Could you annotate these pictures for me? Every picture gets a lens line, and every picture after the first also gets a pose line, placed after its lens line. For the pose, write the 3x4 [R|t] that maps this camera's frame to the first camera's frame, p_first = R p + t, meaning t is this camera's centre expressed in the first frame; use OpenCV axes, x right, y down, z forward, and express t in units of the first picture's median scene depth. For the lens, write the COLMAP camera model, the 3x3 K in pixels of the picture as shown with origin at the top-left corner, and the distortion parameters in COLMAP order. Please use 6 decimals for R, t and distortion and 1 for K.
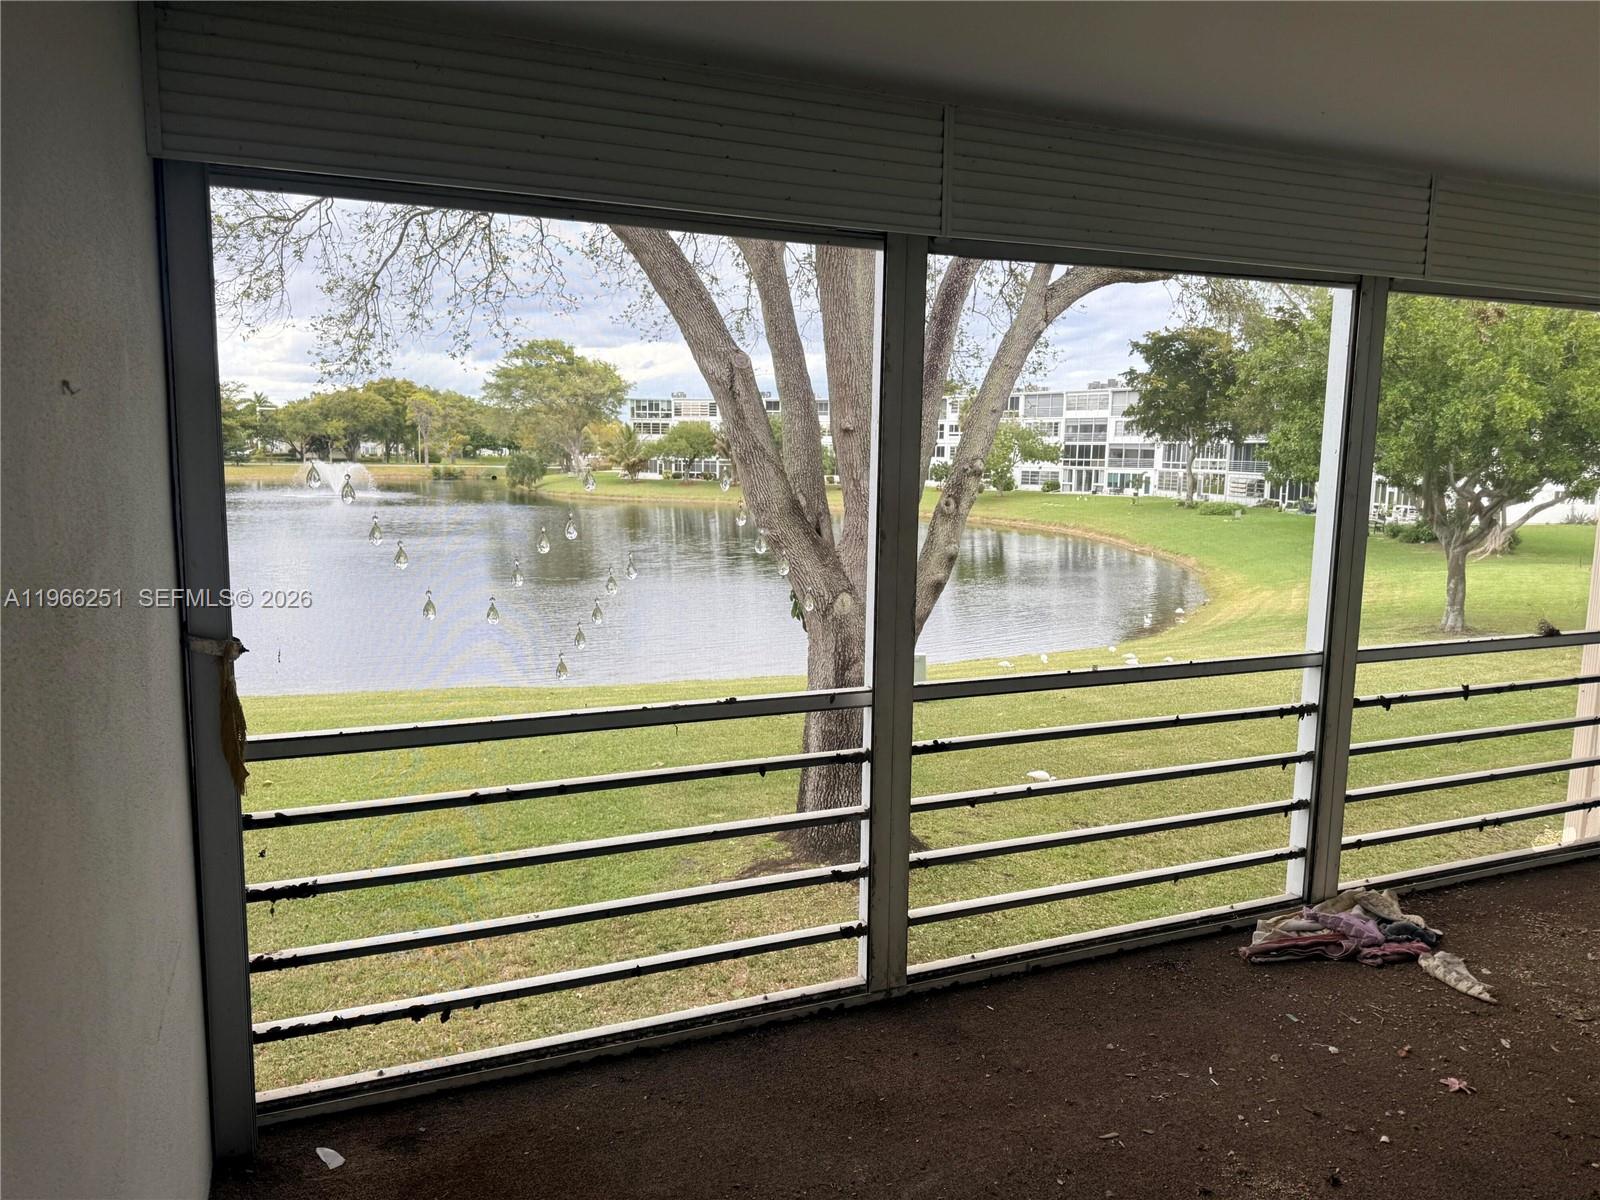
lens RADIAL K [[1118.0, 0, 800.0], [0, 1118.0, 600.0], [0, 0, 1]] dist [0.120769, -0.209920]
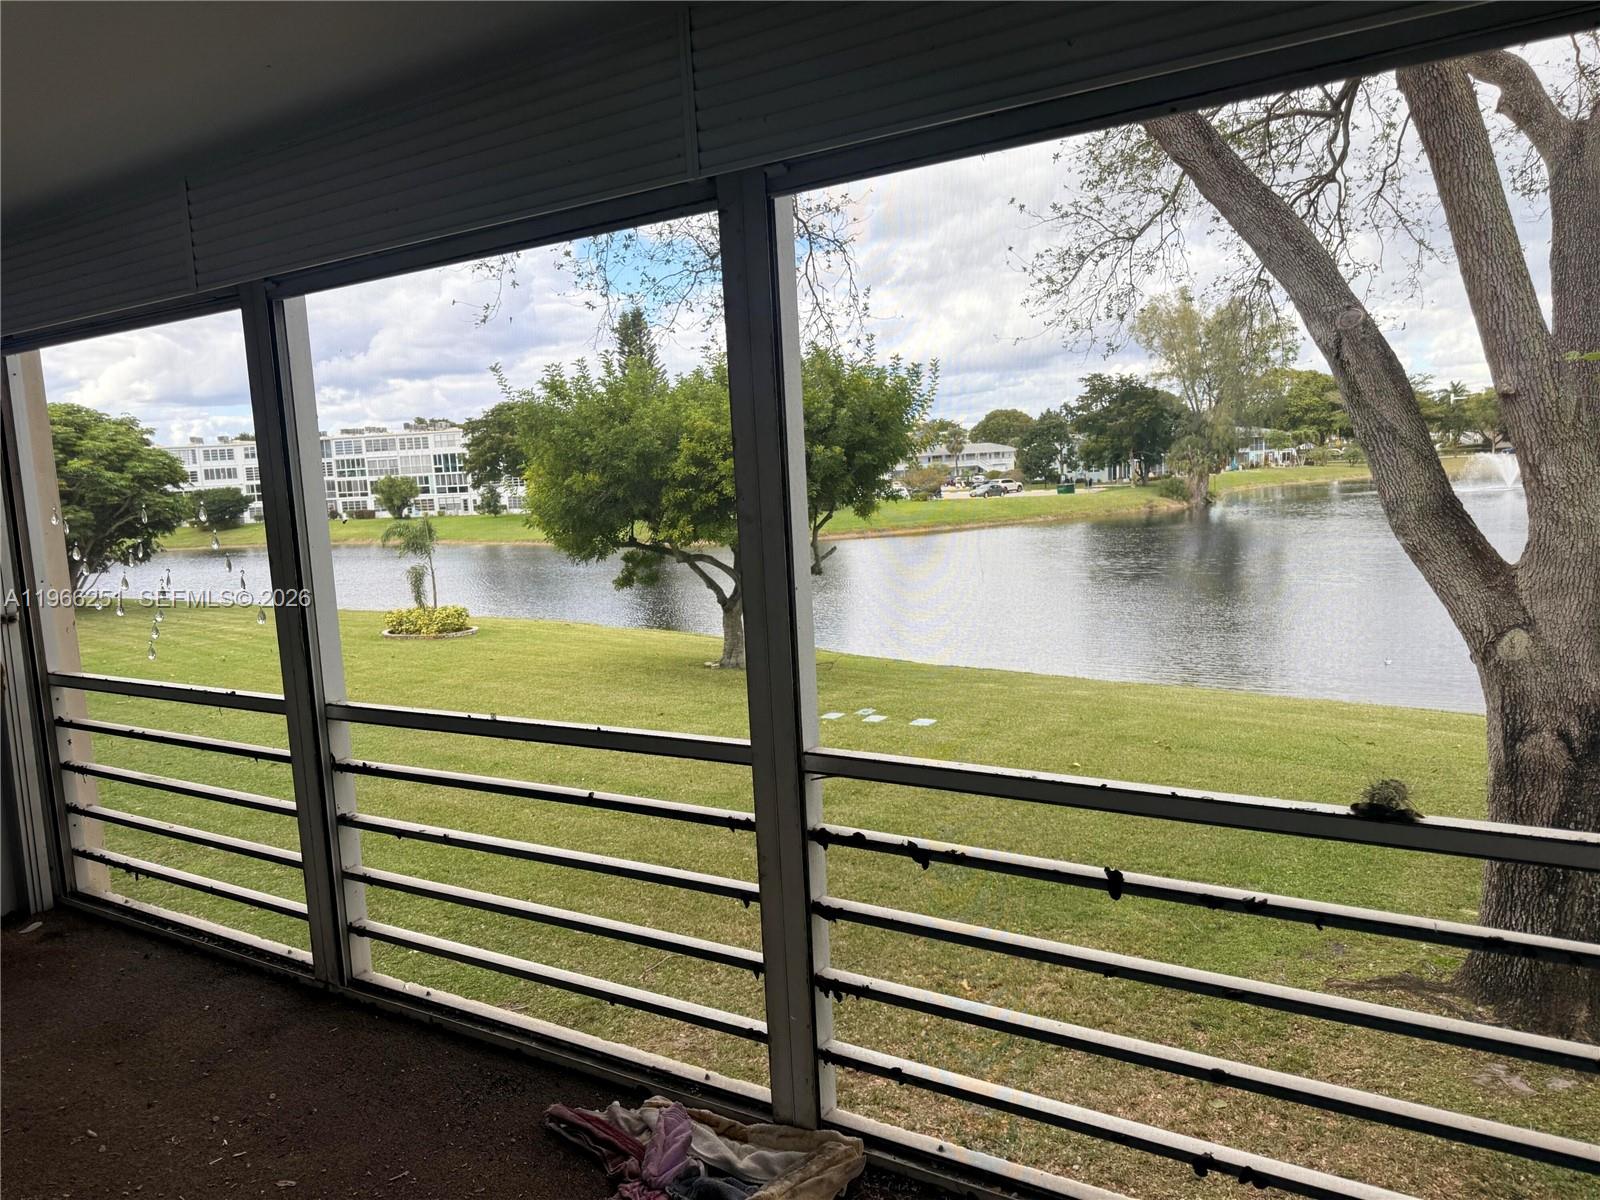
lens RADIAL K [[1114.2, 0, 802.8], [0, 1114.2, 604.1], [0, 0, 1]] dist [0.151095, -0.212755]
pose [[0.548010, 0.054721, -0.834680, 0.407084], [-0.048599, 0.998255, 0.033537, -0.025182], [0.835059, 0.022186, 0.549713, 0.257164]]
